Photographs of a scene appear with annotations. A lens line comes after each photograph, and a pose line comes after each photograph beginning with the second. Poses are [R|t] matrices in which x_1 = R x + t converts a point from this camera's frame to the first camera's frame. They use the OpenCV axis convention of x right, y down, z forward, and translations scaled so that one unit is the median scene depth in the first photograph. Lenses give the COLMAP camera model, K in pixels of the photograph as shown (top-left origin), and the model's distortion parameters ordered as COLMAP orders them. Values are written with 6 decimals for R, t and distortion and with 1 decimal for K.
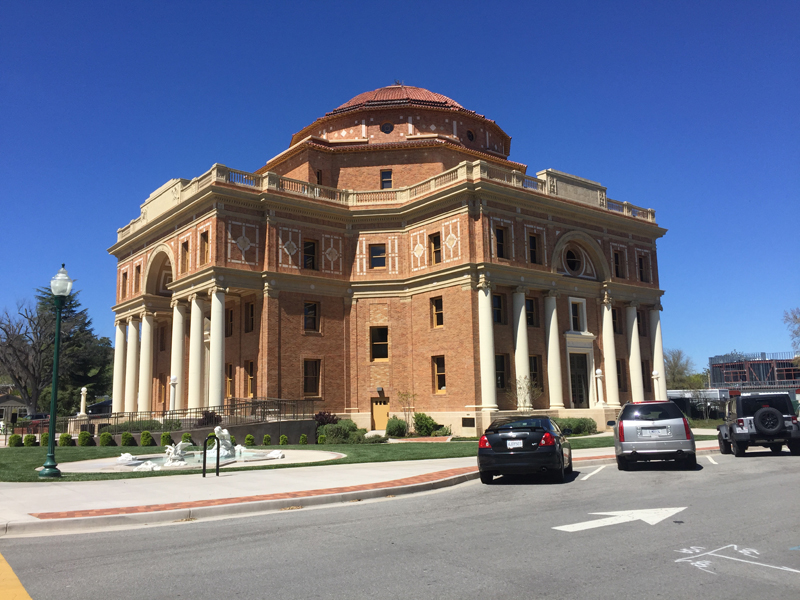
lens RADIAL K [[673.4, 0, 400.0], [0, 673.4, 300.0], [0, 0, 1]] dist [0.076553, -0.118927]
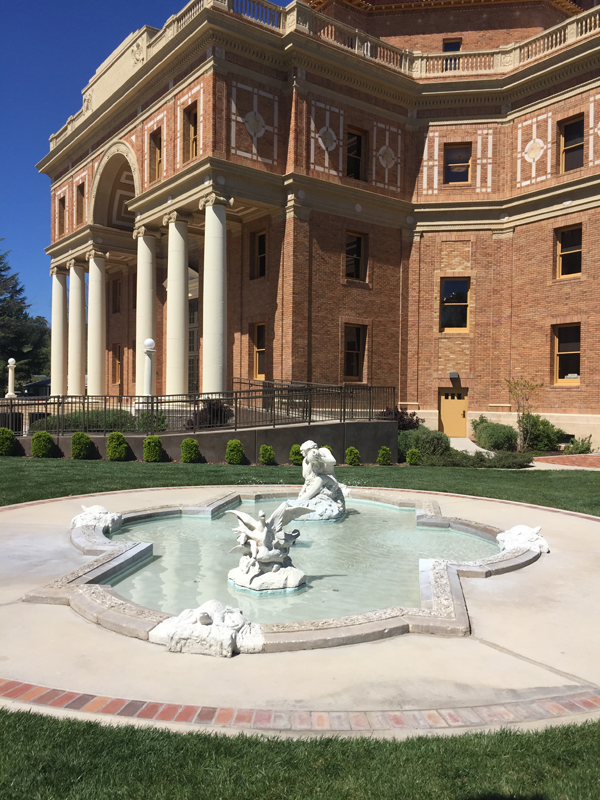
lens RADIAL K [[673.4, 0, 300.0], [0, 673.4, 400.0], [0, 0, 1]] dist [0.076553, -0.118927]
pose [[0.998422, 0.035693, -0.043347, -0.148976], [-0.028408, 0.986971, 0.158374, 0.057559], [0.048435, -0.156892, 0.986427, 0.351241]]
